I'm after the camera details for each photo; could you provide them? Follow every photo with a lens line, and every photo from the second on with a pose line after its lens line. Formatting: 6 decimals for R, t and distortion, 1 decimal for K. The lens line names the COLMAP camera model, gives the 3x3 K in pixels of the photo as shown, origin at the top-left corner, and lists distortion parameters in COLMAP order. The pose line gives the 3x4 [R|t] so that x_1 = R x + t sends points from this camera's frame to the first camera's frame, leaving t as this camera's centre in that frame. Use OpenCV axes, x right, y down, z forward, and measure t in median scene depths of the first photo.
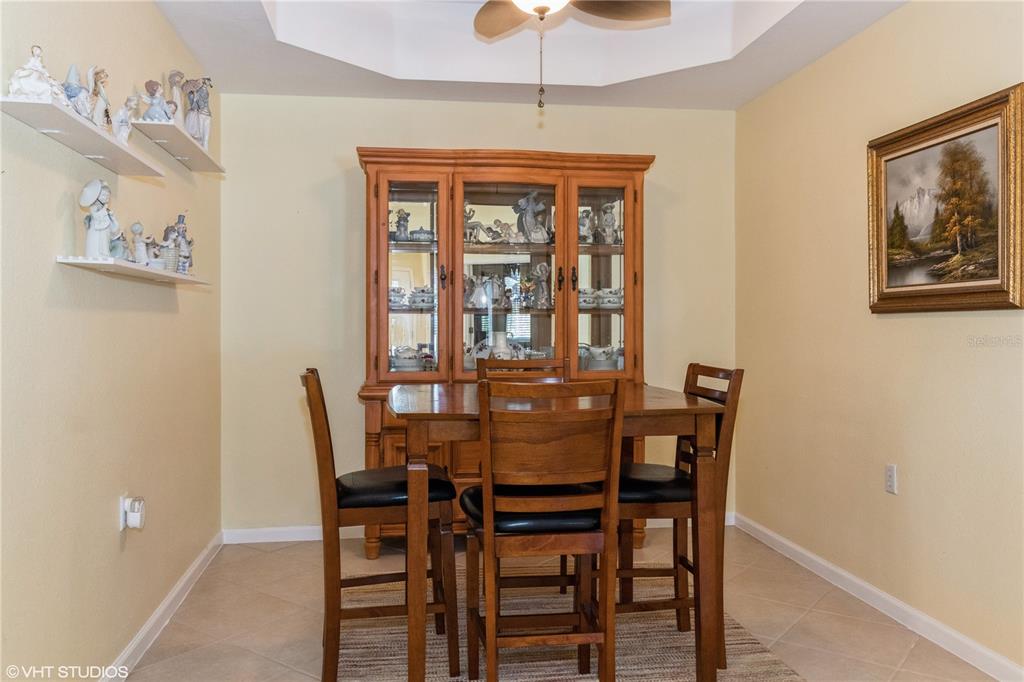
lens RADIAL K [[819.2, 0, 511.4], [0, 819.2, 321.4], [0, 0, 1]] dist [-0.010386, -0.003769]
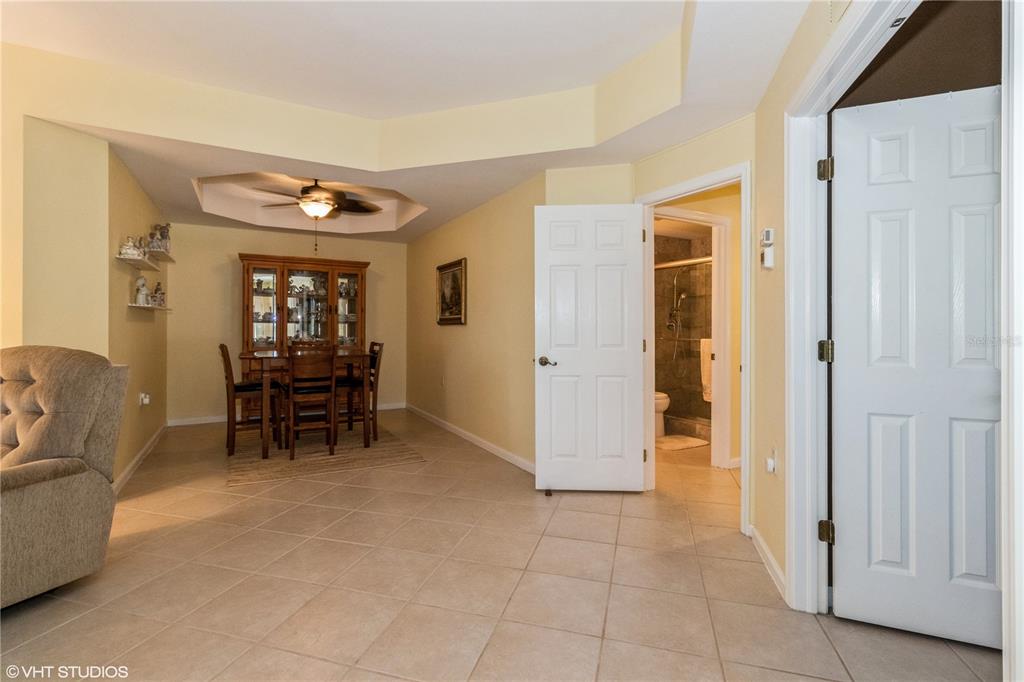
lens RADIAL K [[473.1, 0, 509.0], [0, 473.1, 327.4], [0, 0, 1]] dist [0.001614, 0.000180]
pose [[0.935506, 0.005938, 0.353261, 0.062834], [-0.007278, 0.999970, 0.002466, -0.005541], [-0.353236, -0.004878, 0.935522, -0.572107]]
